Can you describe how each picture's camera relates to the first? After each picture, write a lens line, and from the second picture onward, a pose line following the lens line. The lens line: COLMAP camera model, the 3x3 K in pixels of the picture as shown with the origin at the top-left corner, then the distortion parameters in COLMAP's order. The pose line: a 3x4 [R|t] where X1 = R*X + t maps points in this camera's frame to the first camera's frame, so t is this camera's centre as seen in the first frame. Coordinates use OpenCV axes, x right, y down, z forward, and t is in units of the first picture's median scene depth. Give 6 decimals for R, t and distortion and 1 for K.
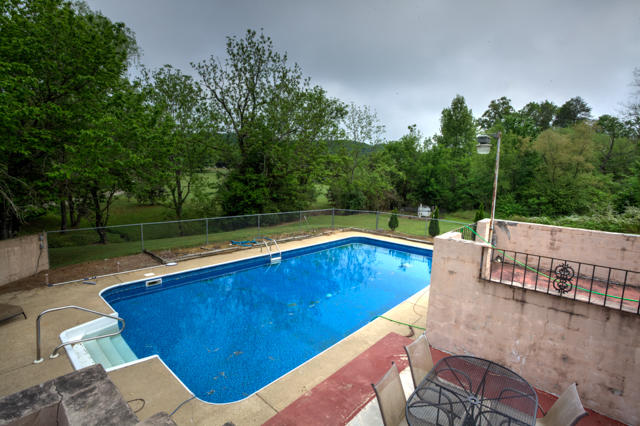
lens RADIAL K [[307.5, 0, 319.7], [0, 307.5, 211.5], [0, 0, 1]] dist [-0.030553, 0.002347]
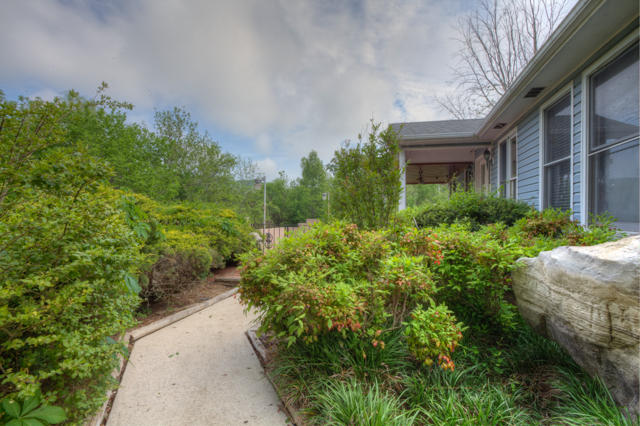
lens RADIAL K [[307.5, 0, 320.4], [0, 307.5, 213.3], [0, 0, 1]] dist [-0.030553, 0.002347]
pose [[0.905422, -0.026184, 0.423704, -0.106123], [0.070414, 0.993533, -0.089070, 0.027626], [-0.418632, 0.110480, 0.901411, -0.230835]]
